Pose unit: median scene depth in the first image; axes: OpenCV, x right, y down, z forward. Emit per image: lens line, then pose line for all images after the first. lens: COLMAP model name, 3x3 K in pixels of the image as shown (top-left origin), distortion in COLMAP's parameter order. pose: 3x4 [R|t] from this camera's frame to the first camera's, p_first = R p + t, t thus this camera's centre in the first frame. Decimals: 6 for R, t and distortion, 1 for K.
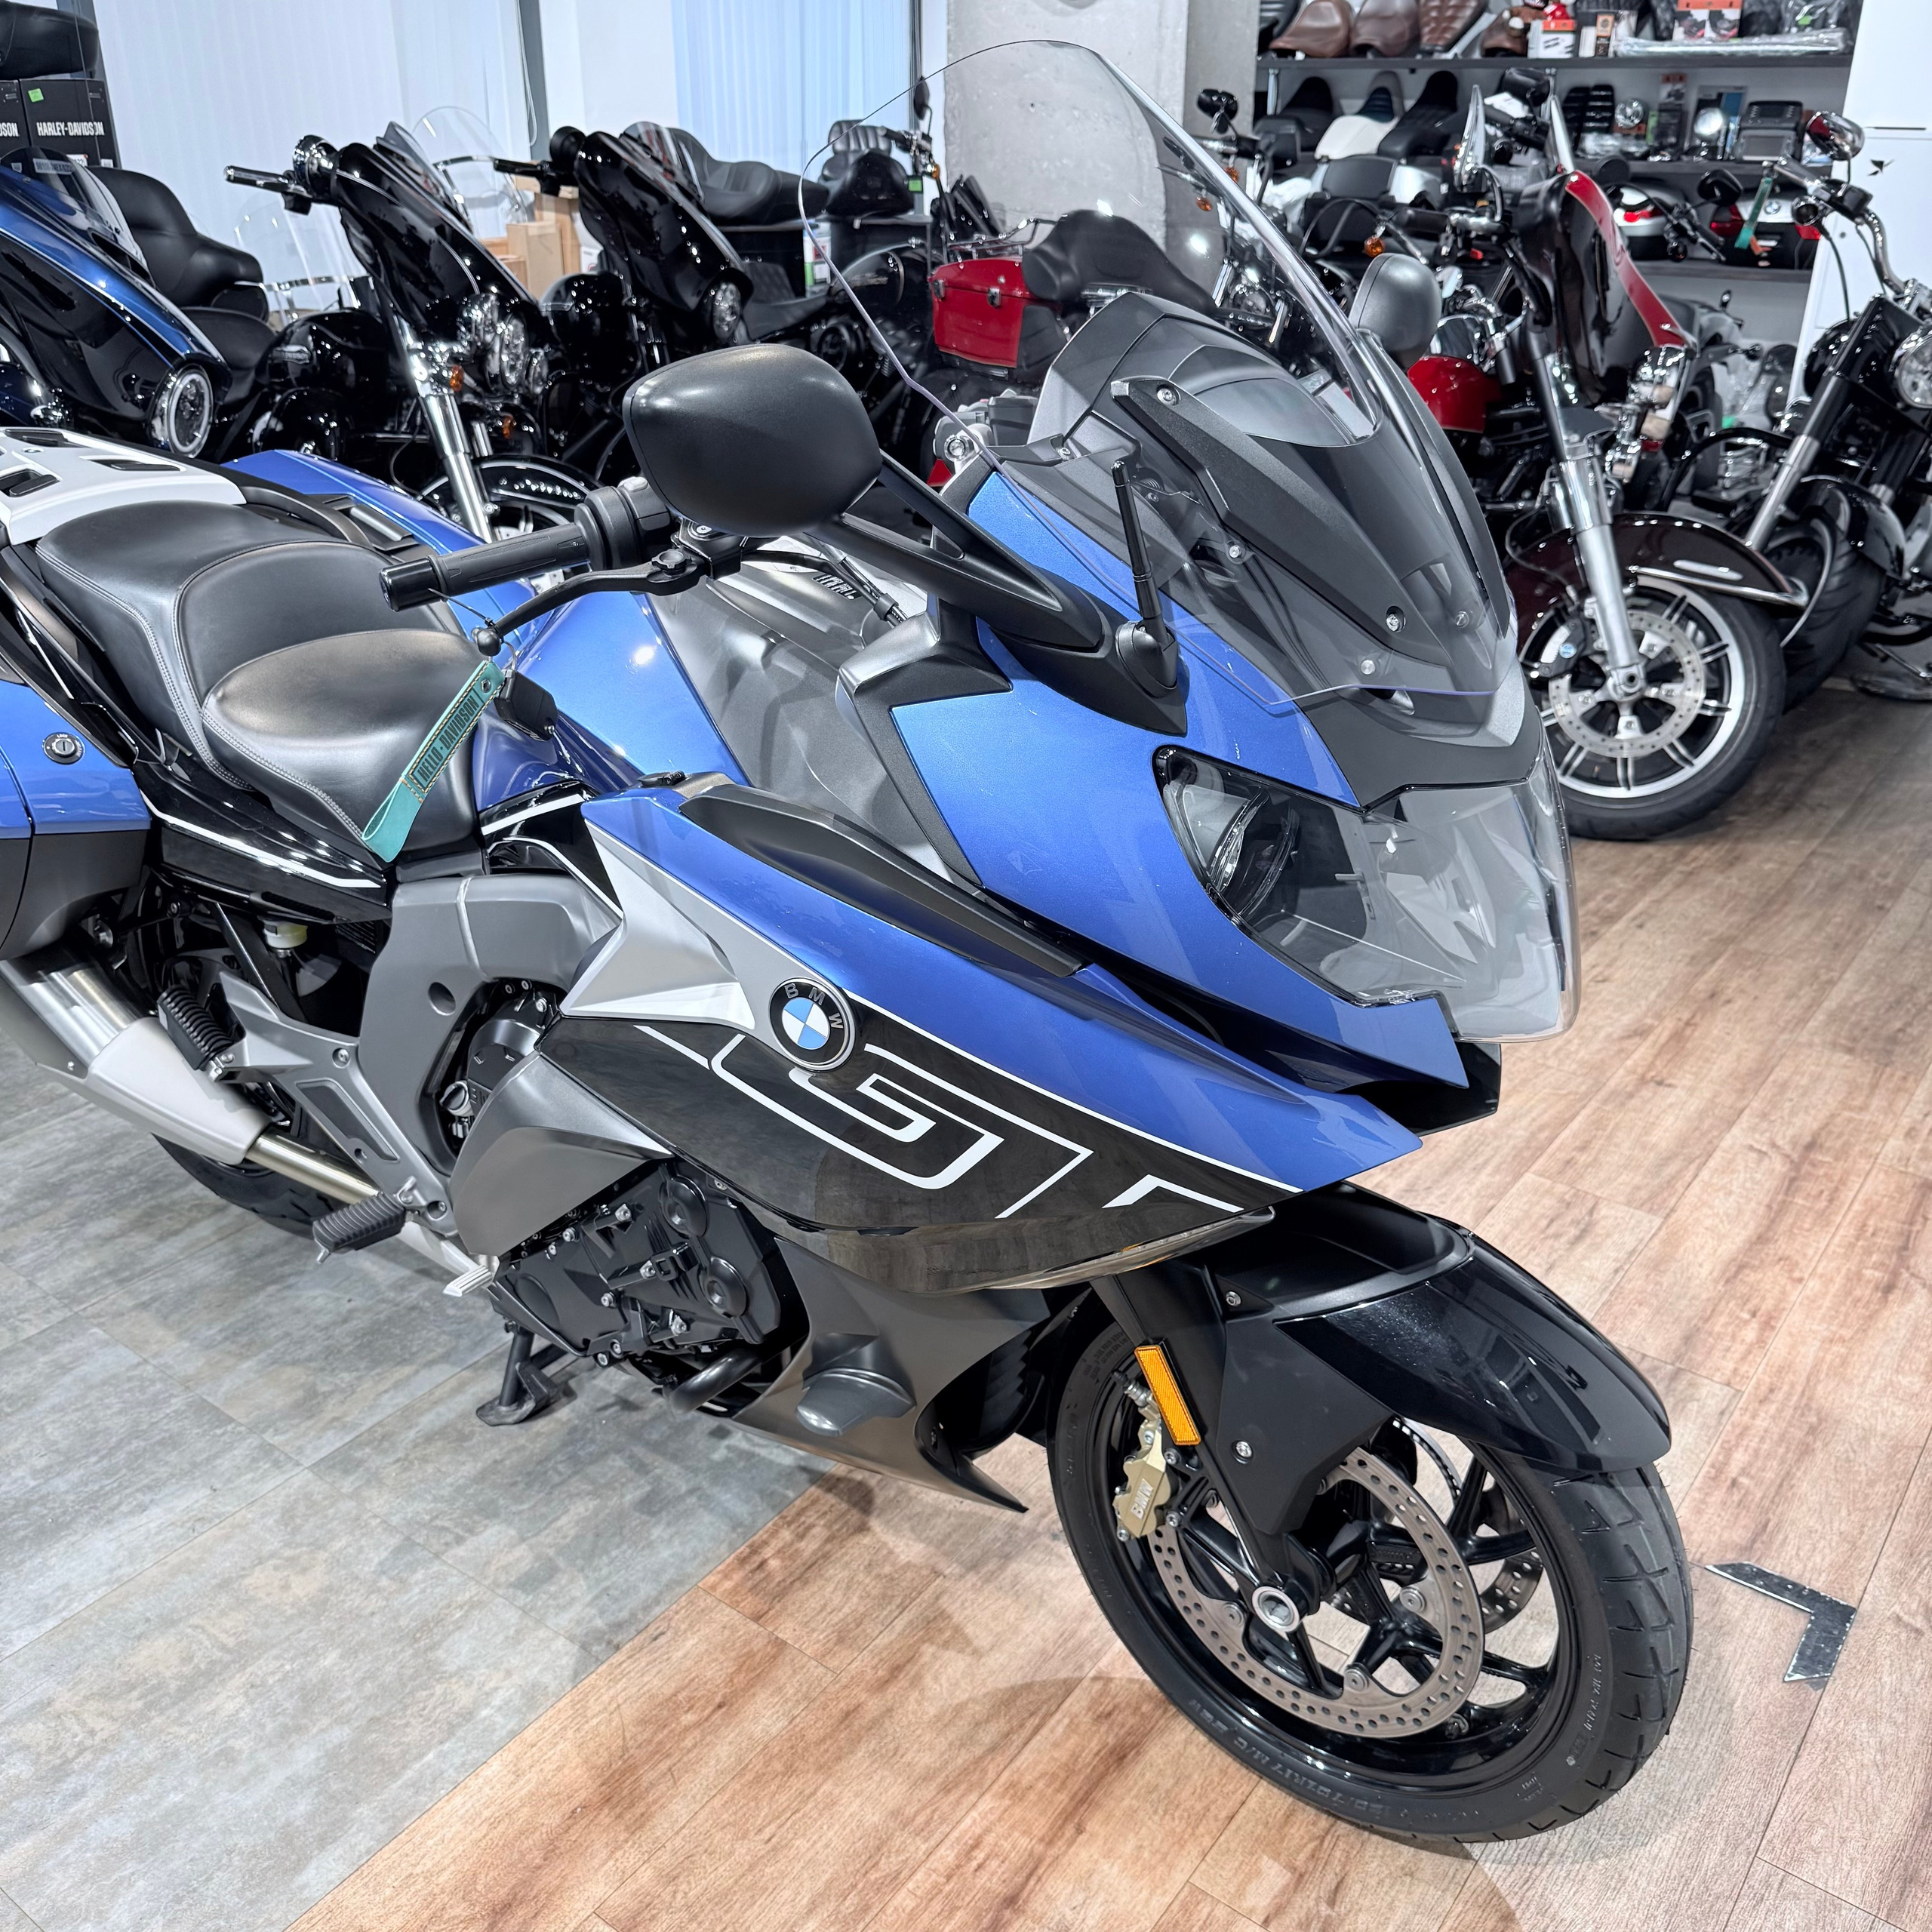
lens RADIAL K [[1811.2, 0, 960.9], [0, 1811.2, 962.5], [0, 0, 1]] dist [0.105463, -0.195779]
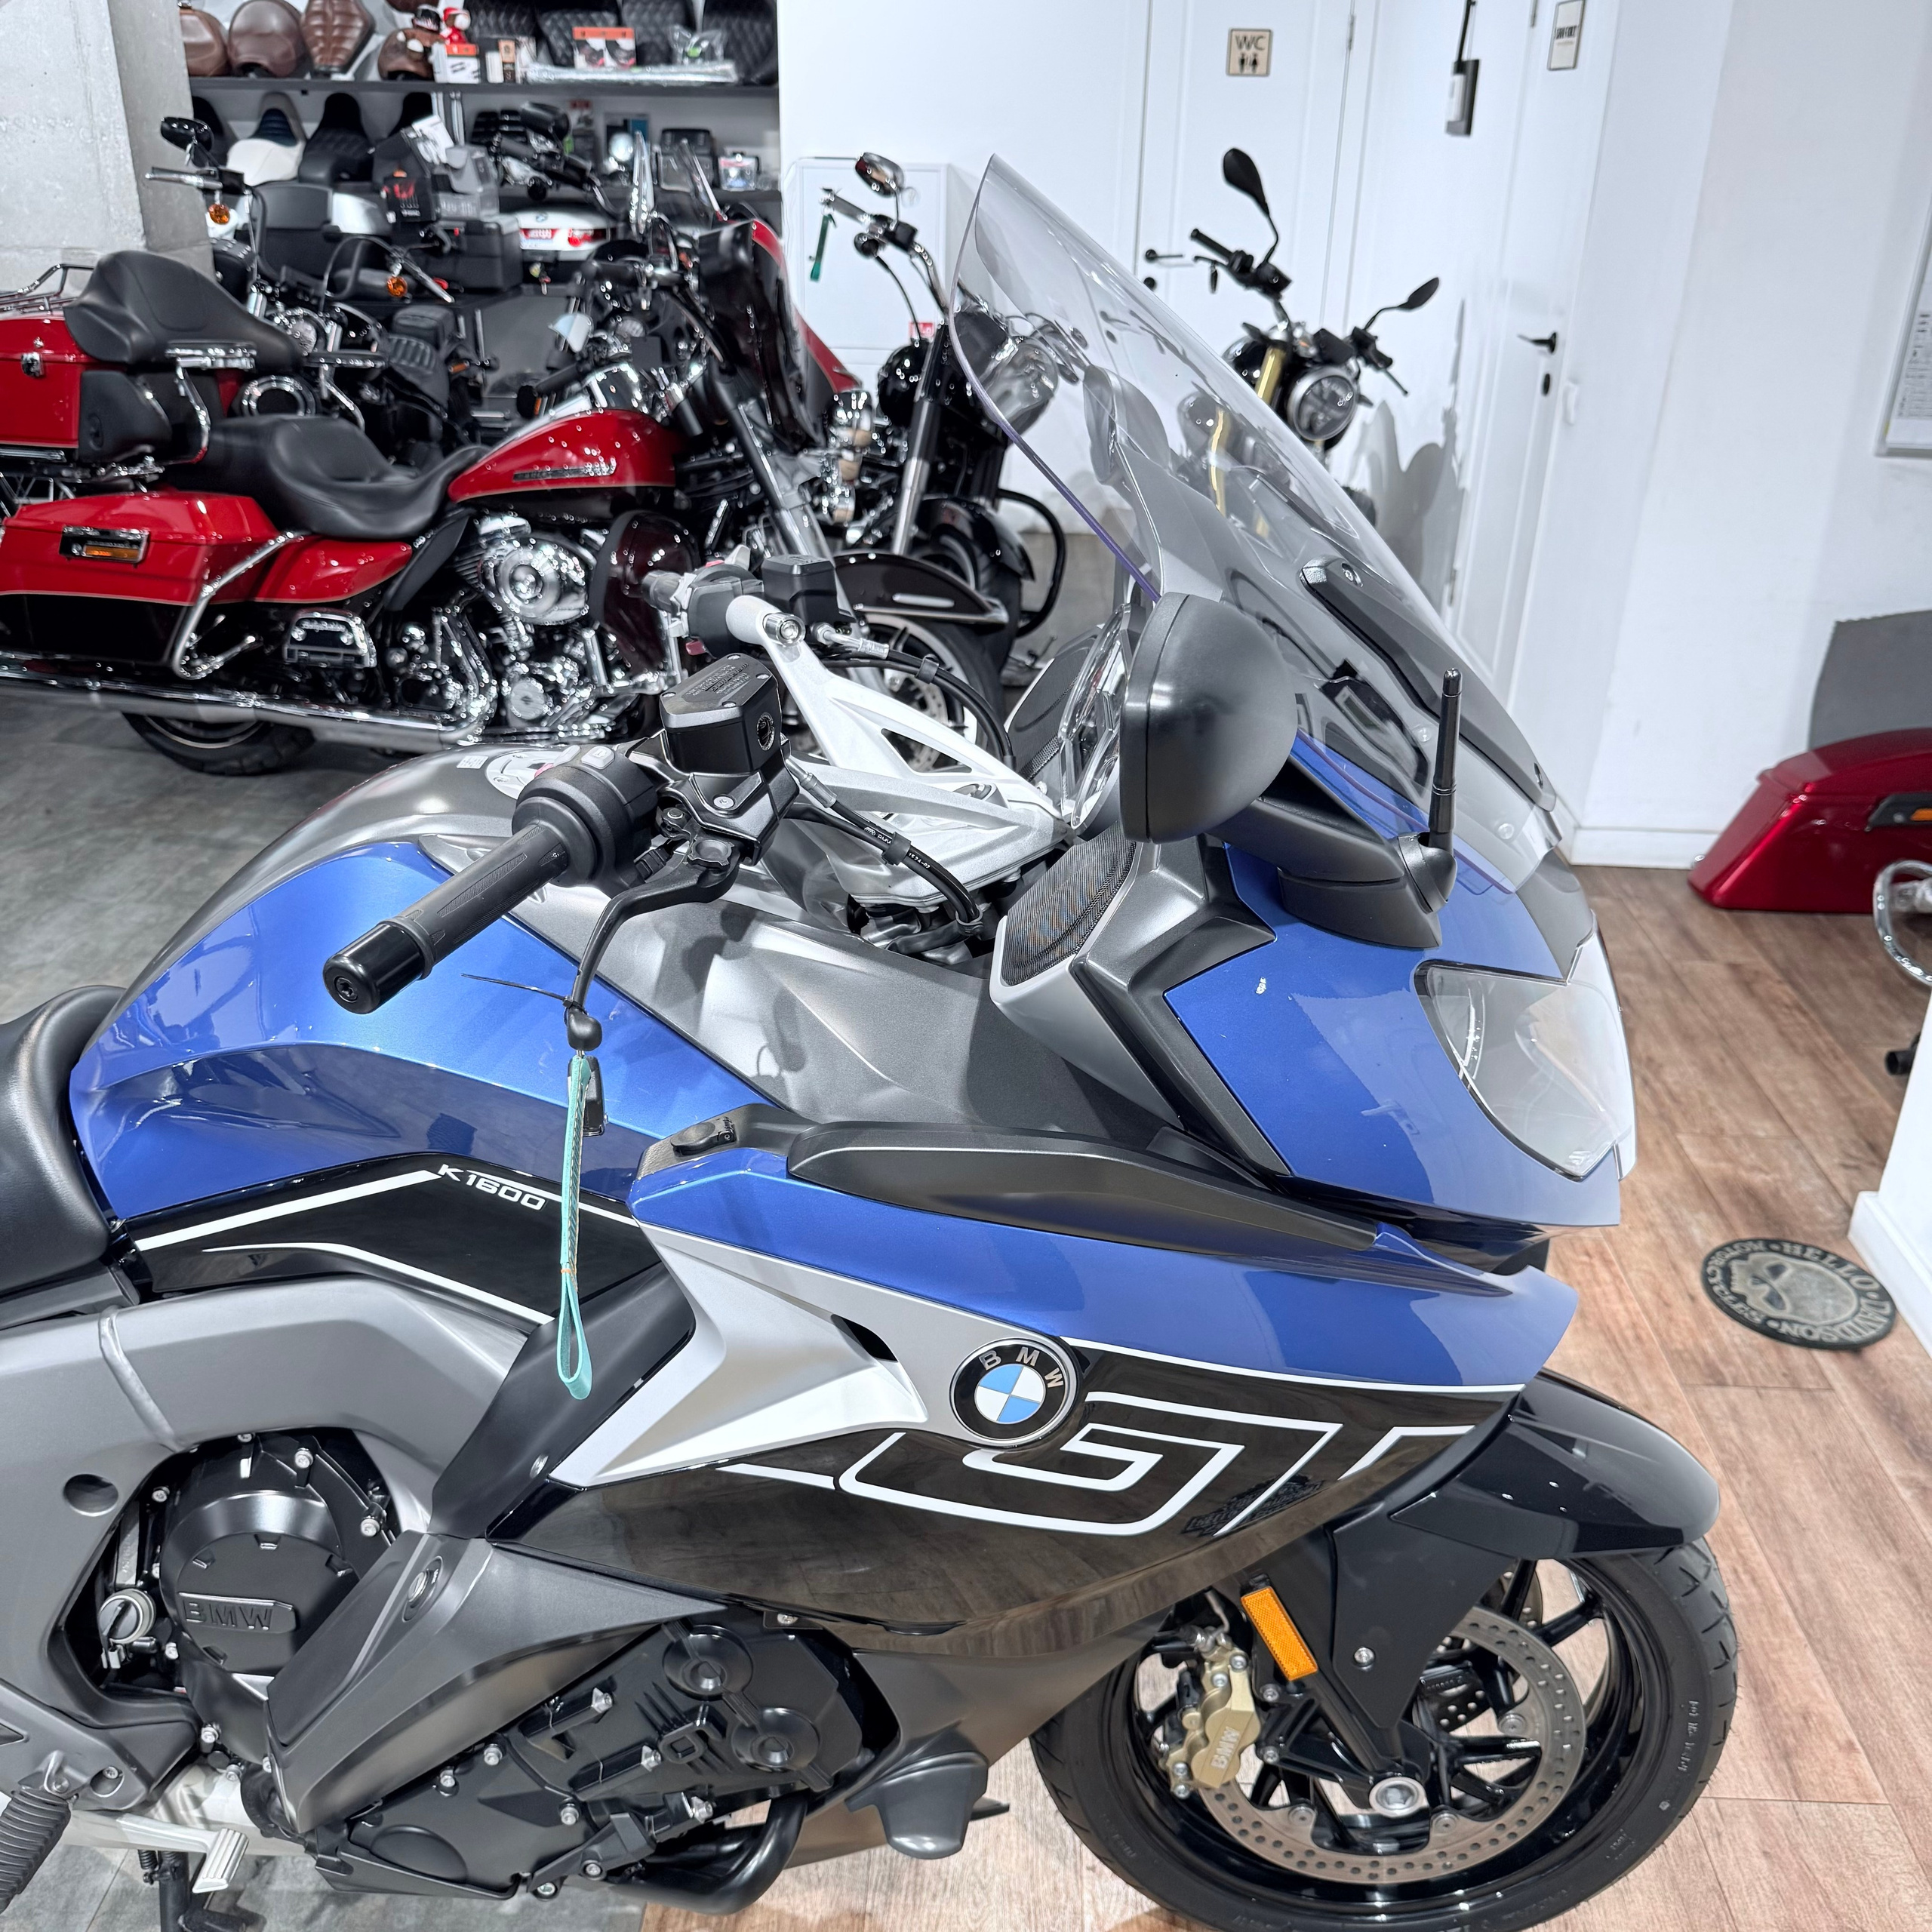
lens RADIAL K [[1832.4, 0, 968.0], [0, 1832.4, 960.0], [0, 0, 1]] dist [0.051294, -0.099023]
pose [[0.818204, -0.227423, 0.528035, -0.345487], [0.230905, 0.971096, 0.060453, -0.145117], [-0.526521, 0.072463, 0.847068, 0.238161]]
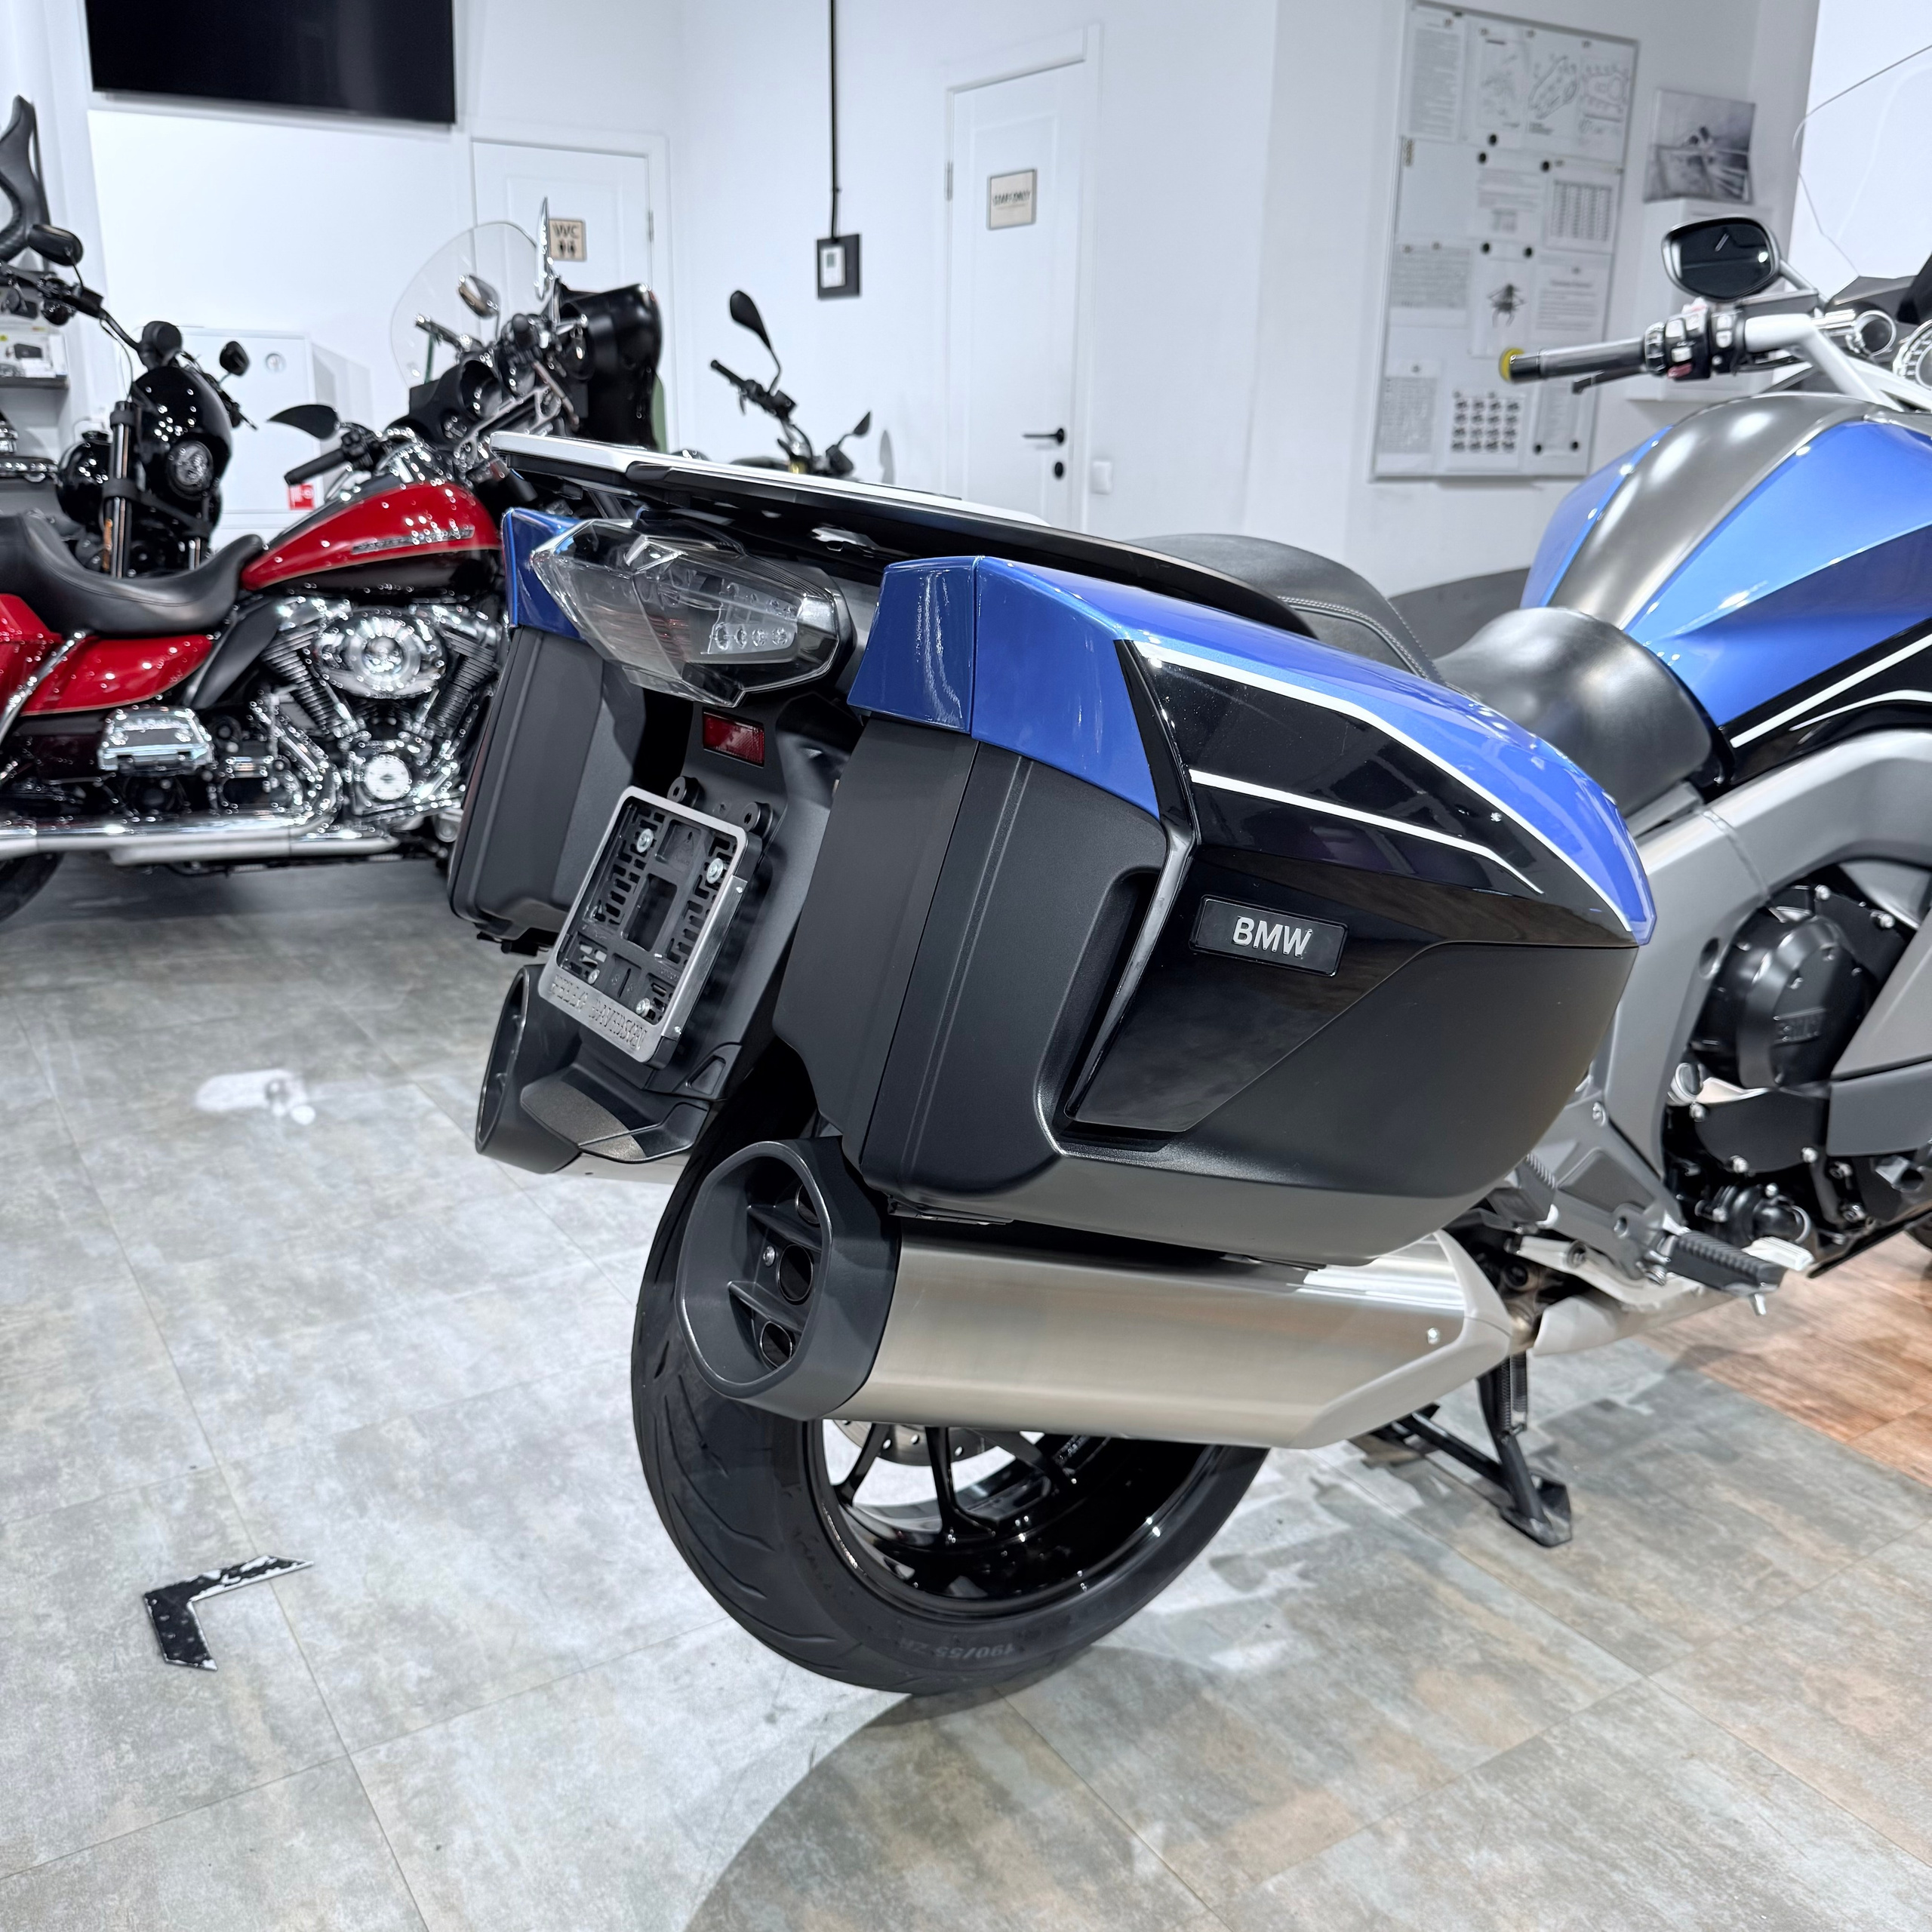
lens RADIAL K [[1832.4, 0, 968.0], [0, 1832.4, 960.0], [0, 0, 1]] dist [0.051294, -0.099023]
pose [[0.342442, -0.260612, 0.902671, -1.244556], [0.392425, 0.912615, 0.114611, -0.226966], [-0.853660, 0.314983, 0.414789, 0.970969]]
